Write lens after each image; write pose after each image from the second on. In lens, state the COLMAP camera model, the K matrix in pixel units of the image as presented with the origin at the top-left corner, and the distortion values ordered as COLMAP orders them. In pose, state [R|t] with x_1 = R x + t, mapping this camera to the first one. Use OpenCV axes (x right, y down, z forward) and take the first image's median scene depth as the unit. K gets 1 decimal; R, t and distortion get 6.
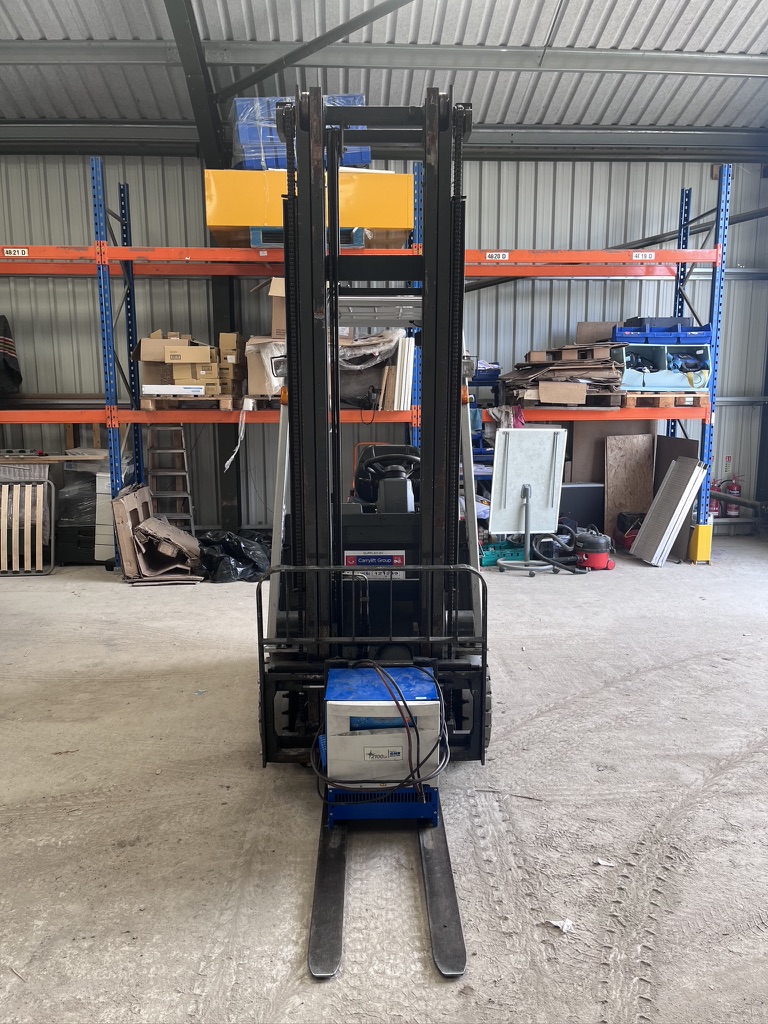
lens RADIAL K [[767.0, 0, 383.9], [0, 767.0, 523.6], [0, 0, 1]] dist [0.048053, -0.079879]
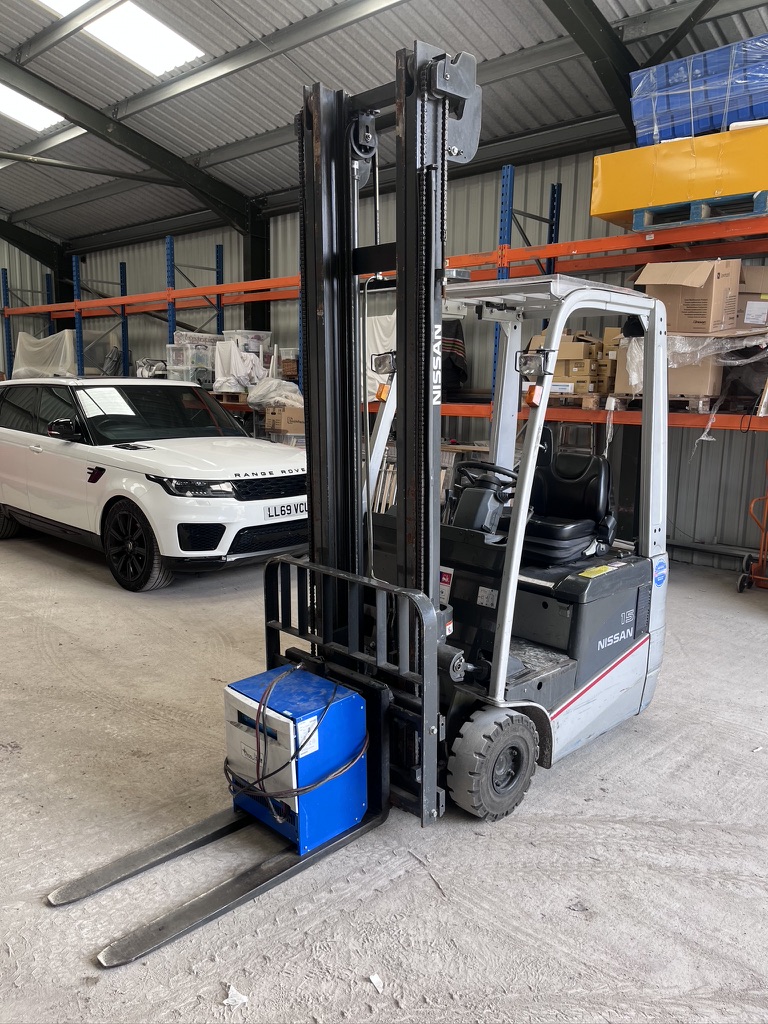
lens RADIAL K [[772.7, 0, 384.0], [0, 772.7, 512.0], [0, 0, 1]] dist [0.062113, -0.094538]
pose [[0.689643, 0.133003, -0.711831, 0.653450], [-0.142171, 0.988726, 0.047000, -0.065323], [0.710057, 0.068788, 0.700777, 0.334745]]
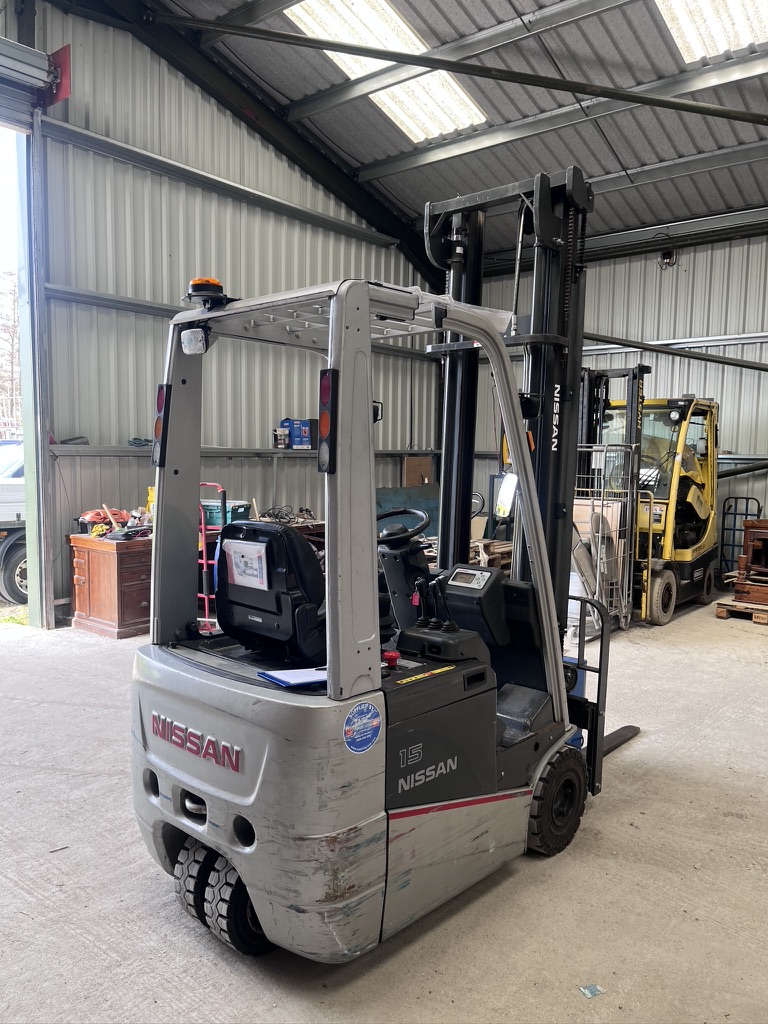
lens RADIAL K [[781.8, 0, 376.9], [0, 781.8, 525.8], [0, 0, 1]] dist [0.040249, -0.067095]
pose [[-0.733261, -0.071446, 0.676183, -0.621980], [0.103244, 0.971234, 0.214581, -0.296175], [-0.672063, 0.227156, -0.704792, 1.845069]]
